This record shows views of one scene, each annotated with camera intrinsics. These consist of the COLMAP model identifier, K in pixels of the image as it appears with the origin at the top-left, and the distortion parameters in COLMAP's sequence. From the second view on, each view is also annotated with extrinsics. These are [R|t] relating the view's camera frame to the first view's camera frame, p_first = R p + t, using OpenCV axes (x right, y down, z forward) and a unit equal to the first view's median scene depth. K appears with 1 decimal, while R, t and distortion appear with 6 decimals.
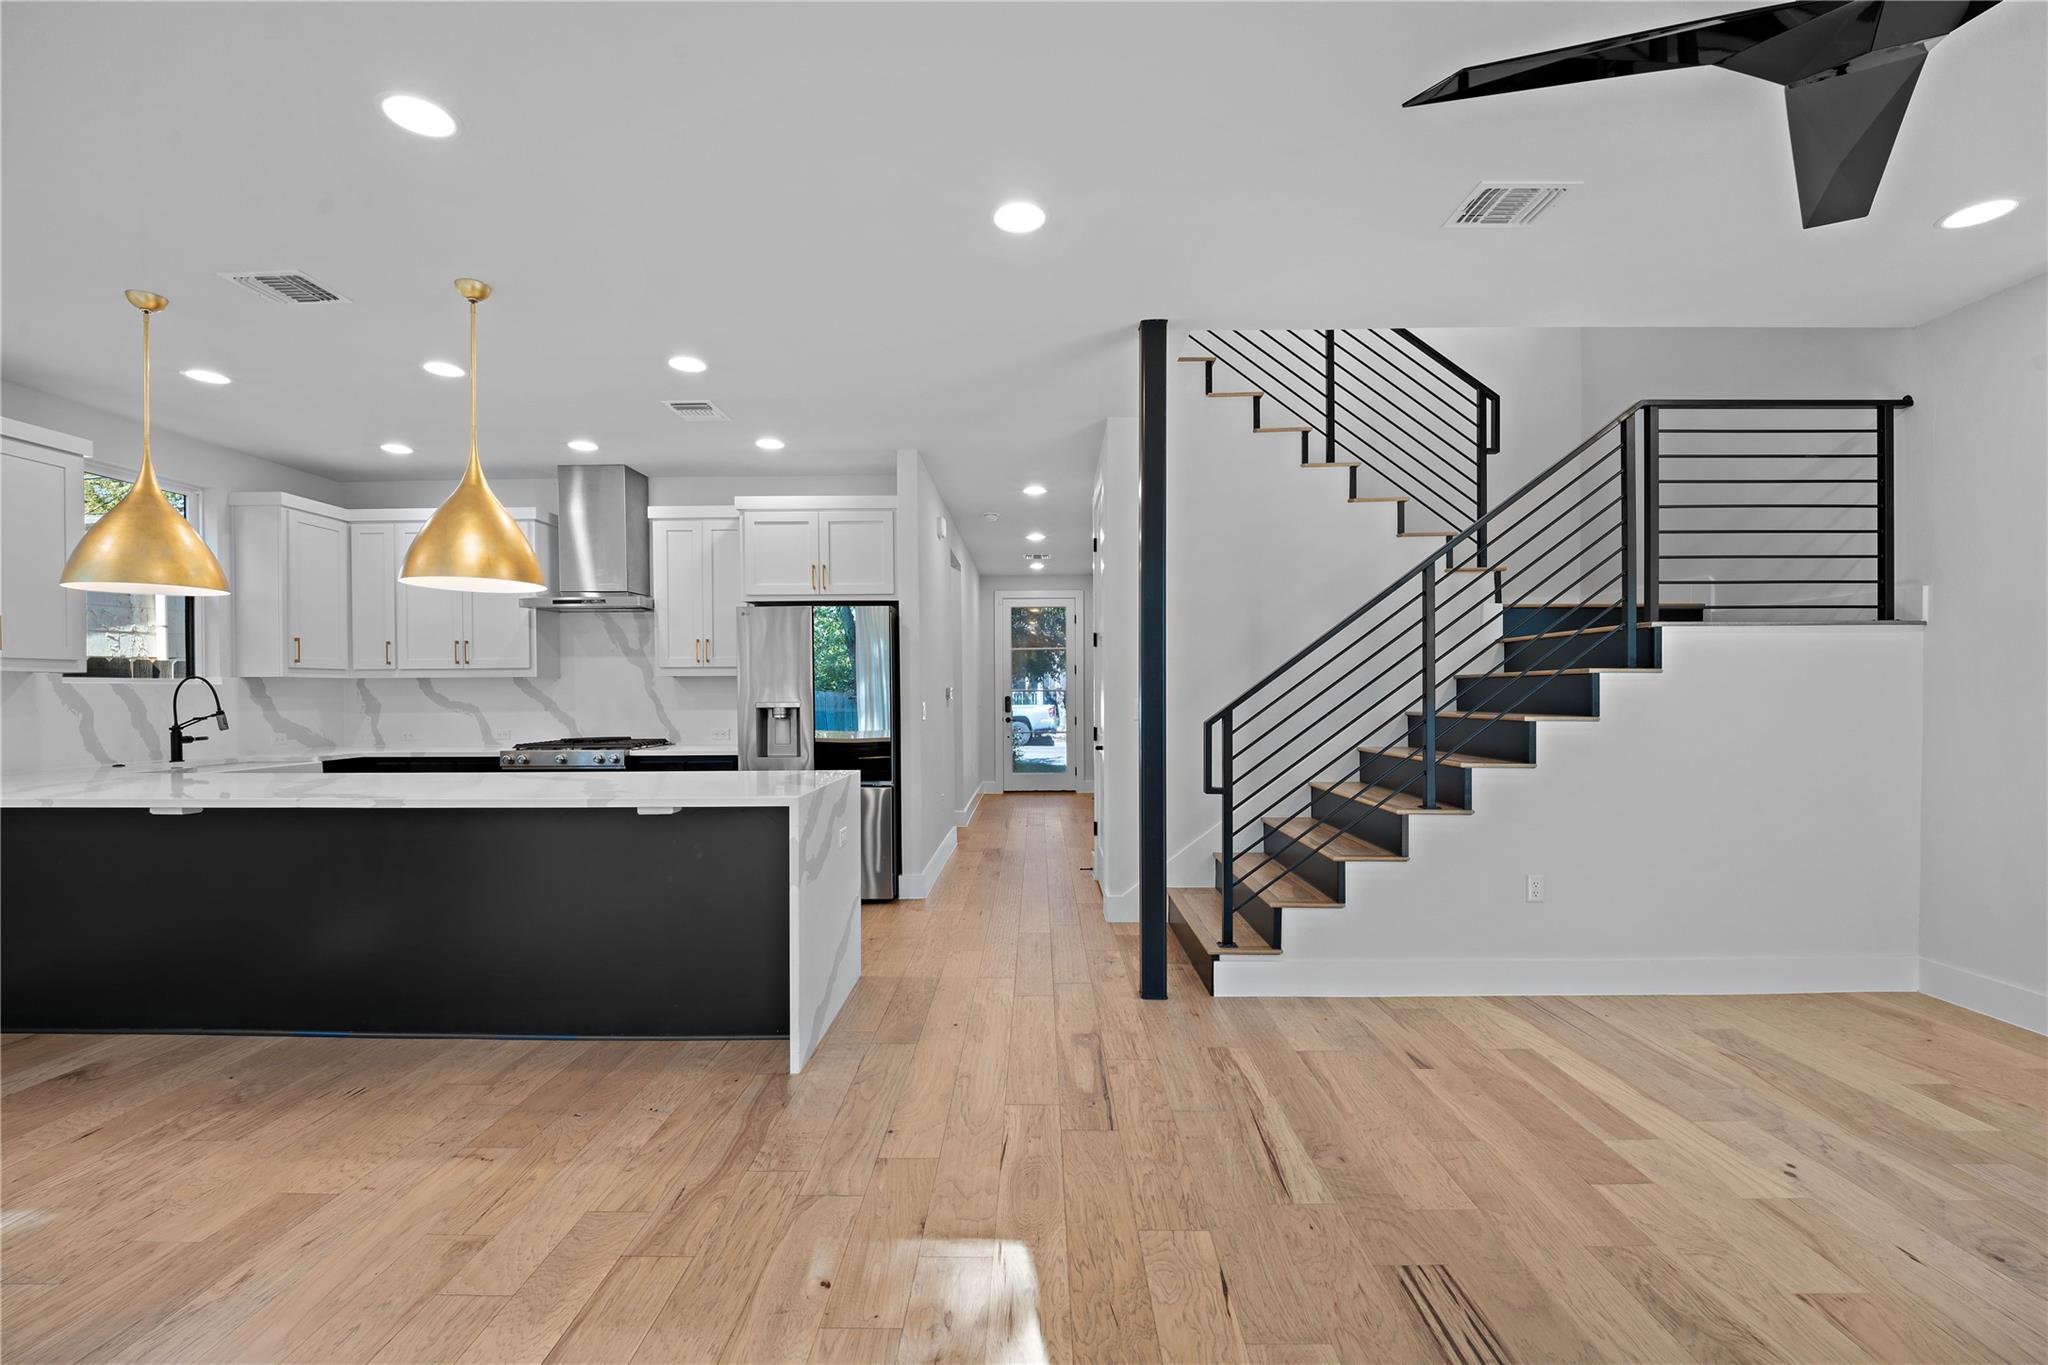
lens RADIAL K [[851.2, 0, 1028.9], [0, 851.2, 704.3], [0, 0, 1]] dist [-0.004726, -0.005889]
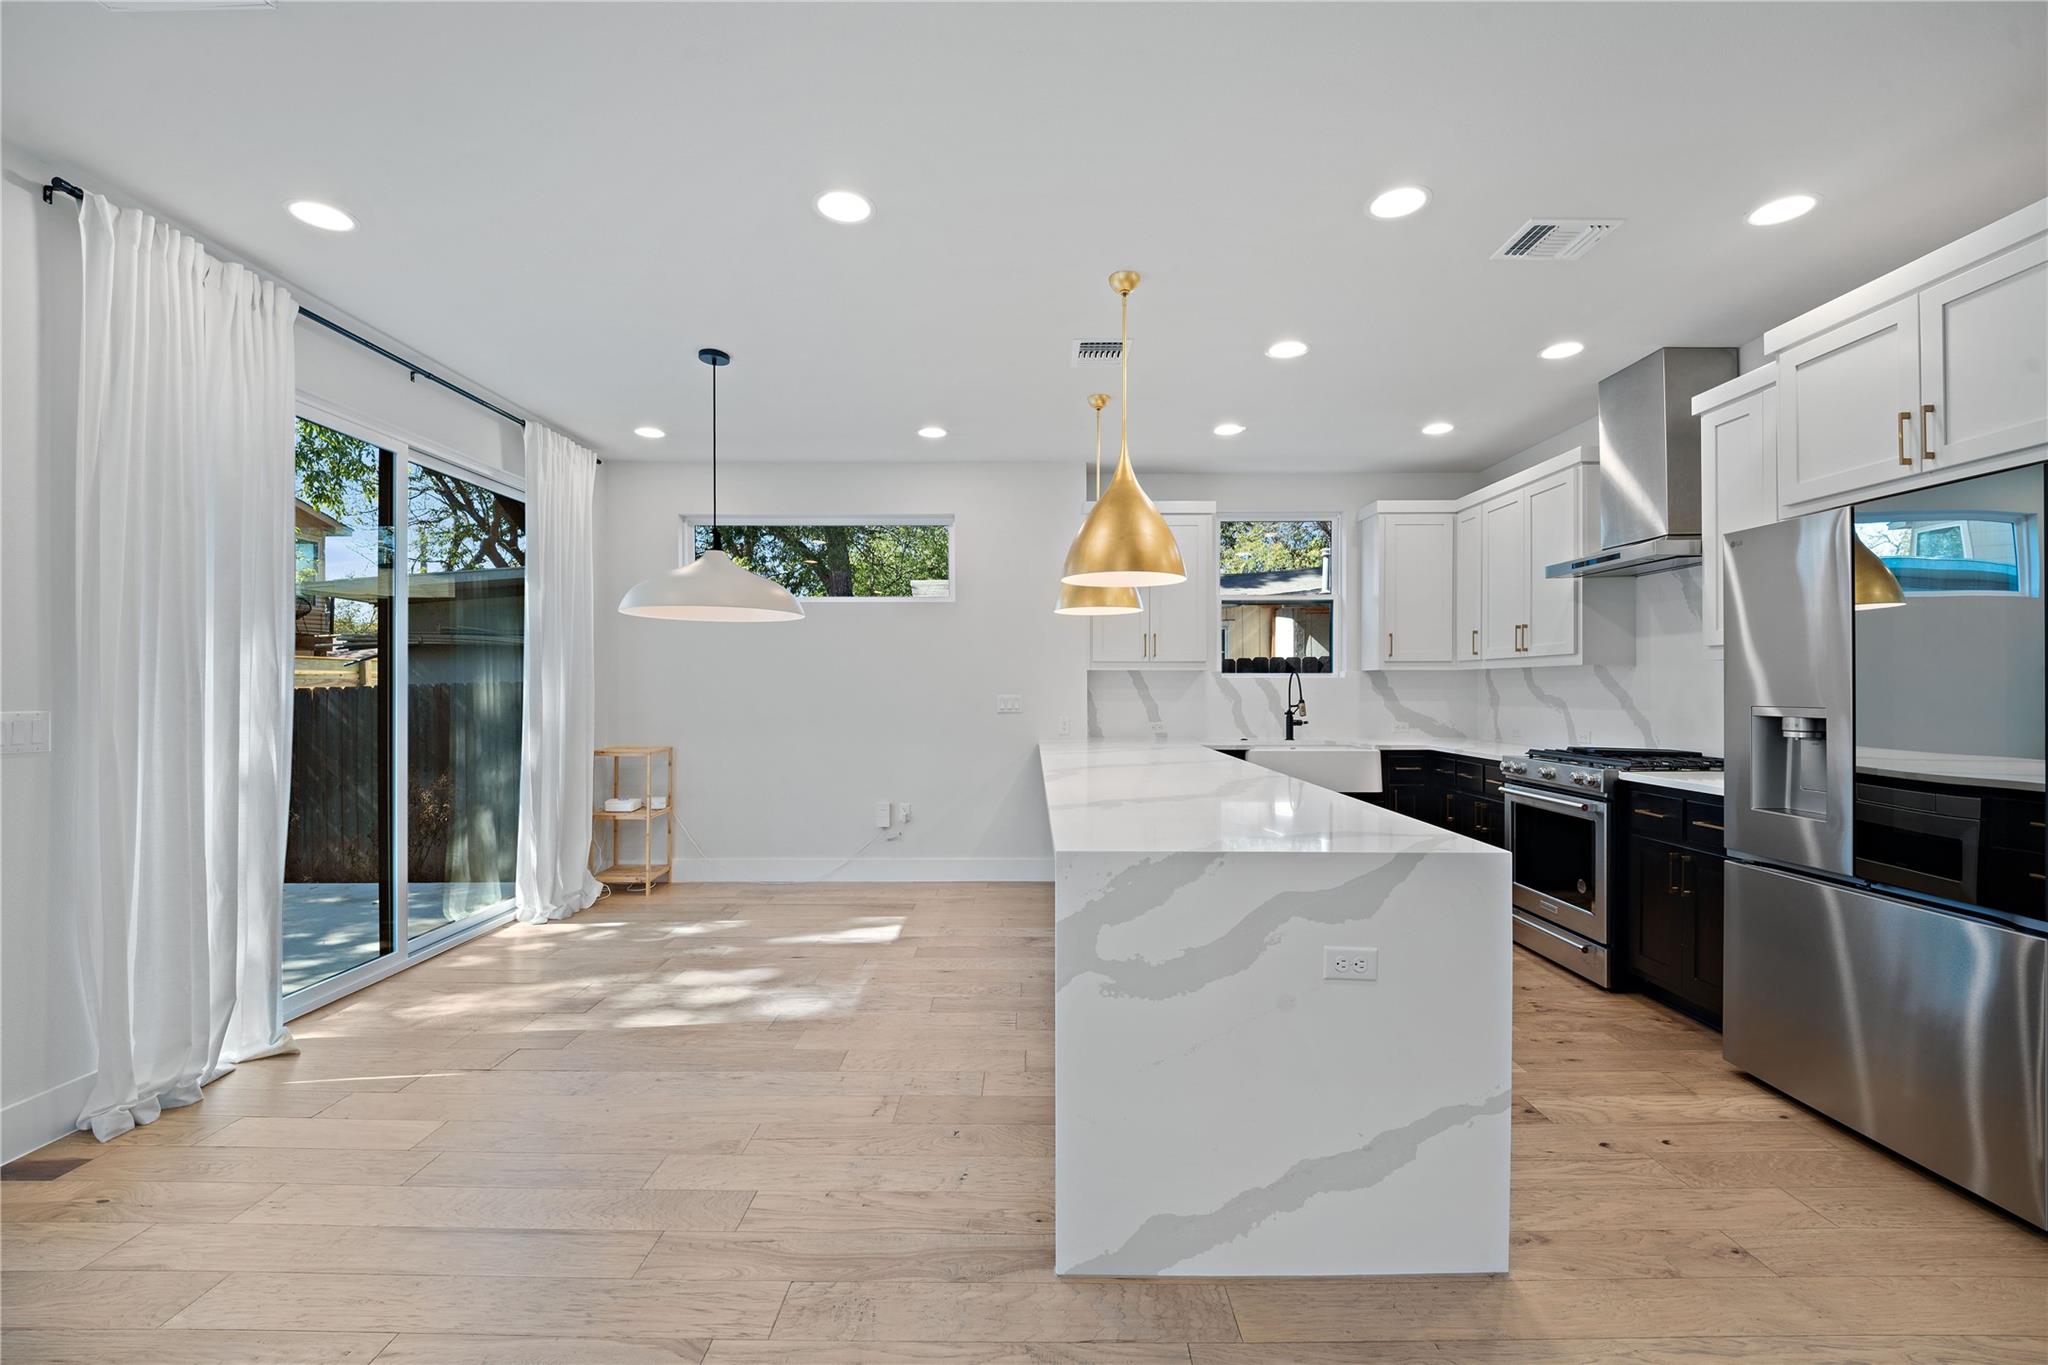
lens RADIAL K [[851.2, 0, 1022.4], [0, 851.2, 689.0], [0, 0, 1]] dist [-0.004726, -0.005889]
pose [[0.004747, 0.009121, -0.999947, 0.291047], [-0.012533, 0.999880, 0.009061, -0.016772], [0.999910, 0.012490, 0.004861, 0.739178]]
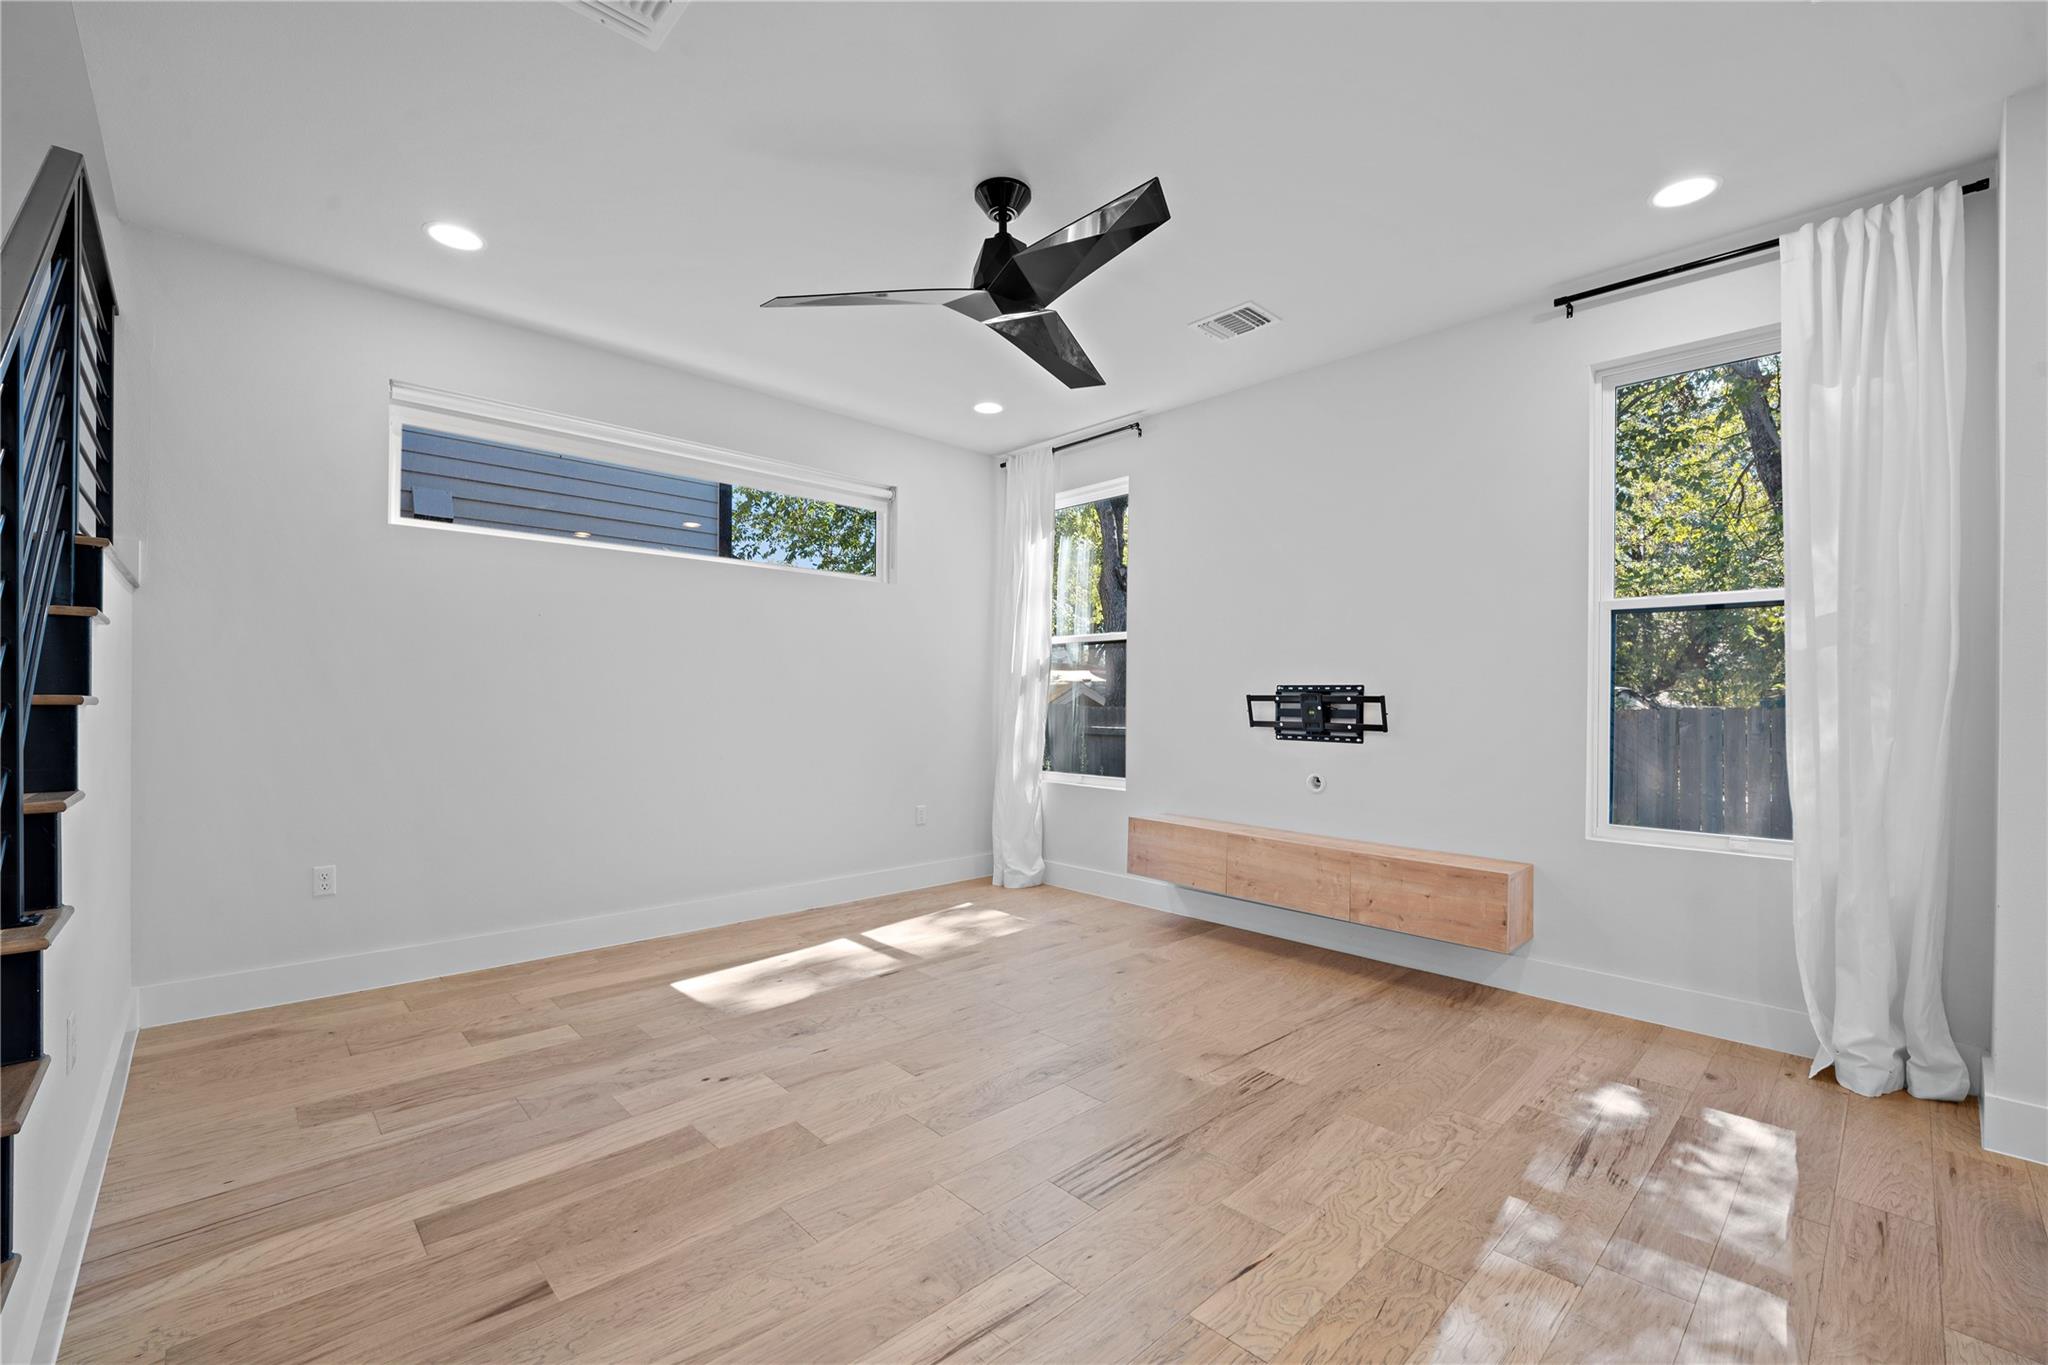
lens RADIAL K [[851.2, 0, 1028.0], [0, 851.2, 700.9], [0, 0, 1]] dist [-0.004726, -0.005889]
pose [[-0.699780, -0.002235, 0.714355, -0.137544], [0.006205, 0.999938, 0.009208, 0.015330], [-0.714332, 0.010876, -0.699723, 0.899707]]
